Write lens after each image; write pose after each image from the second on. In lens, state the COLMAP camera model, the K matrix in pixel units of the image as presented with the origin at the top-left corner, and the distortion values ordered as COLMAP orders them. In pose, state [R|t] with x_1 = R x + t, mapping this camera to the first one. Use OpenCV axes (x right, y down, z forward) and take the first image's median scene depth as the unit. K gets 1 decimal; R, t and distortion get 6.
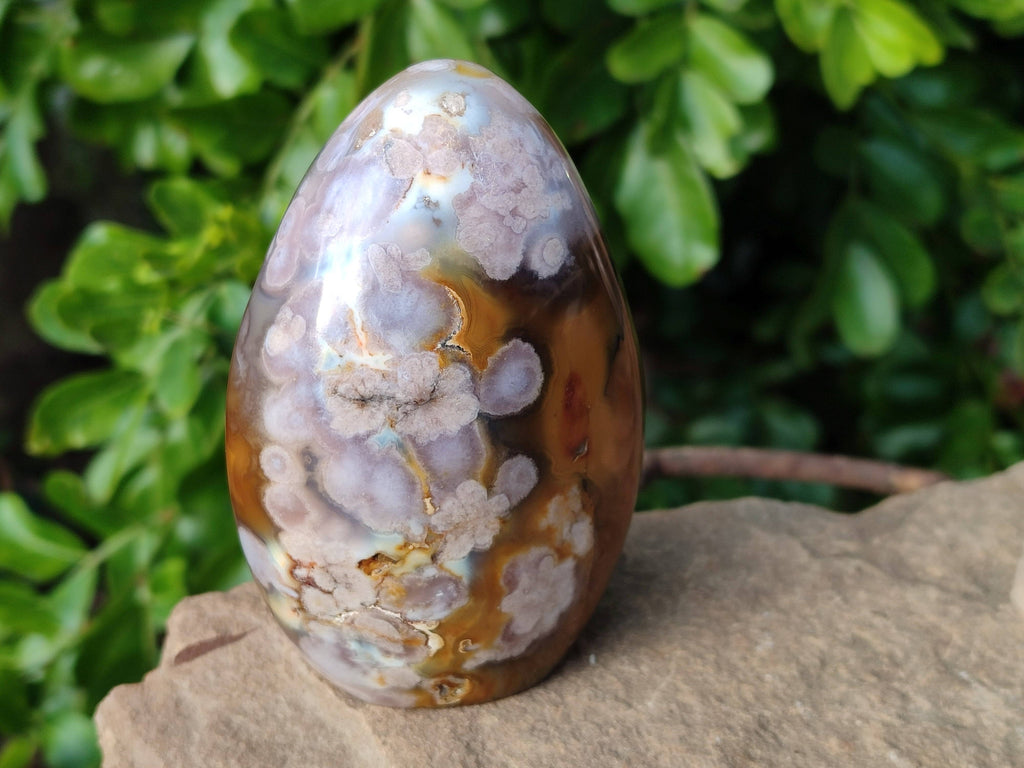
lens RADIAL K [[1524.0, 0, 501.0], [0, 1524.0, 387.3], [0, 0, 1]] dist [0.381803, -2.414191]
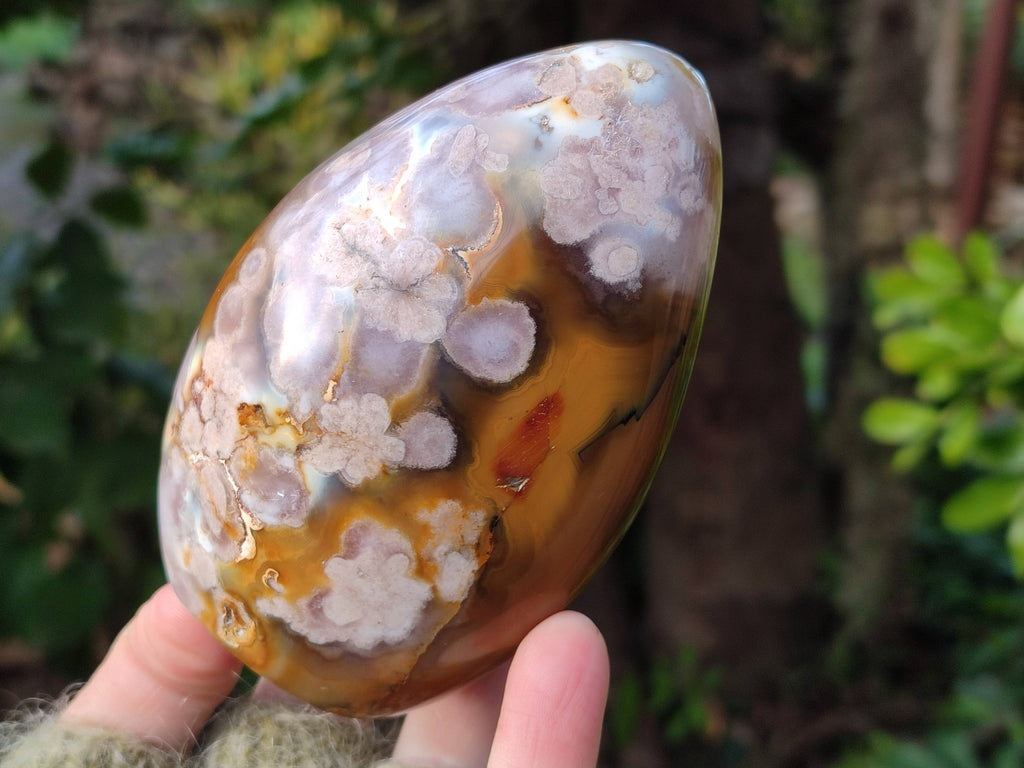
lens RADIAL K [[1524.0, 0, 501.0], [0, 1524.0, 387.3], [0, 0, 1]] dist [0.381803, -2.414191]
pose [[0.715073, 0.581794, -0.387540, 0.361865], [-0.671082, 0.726561, -0.147506, 0.138913], [0.195753, 0.365549, 0.909975, 0.210545]]
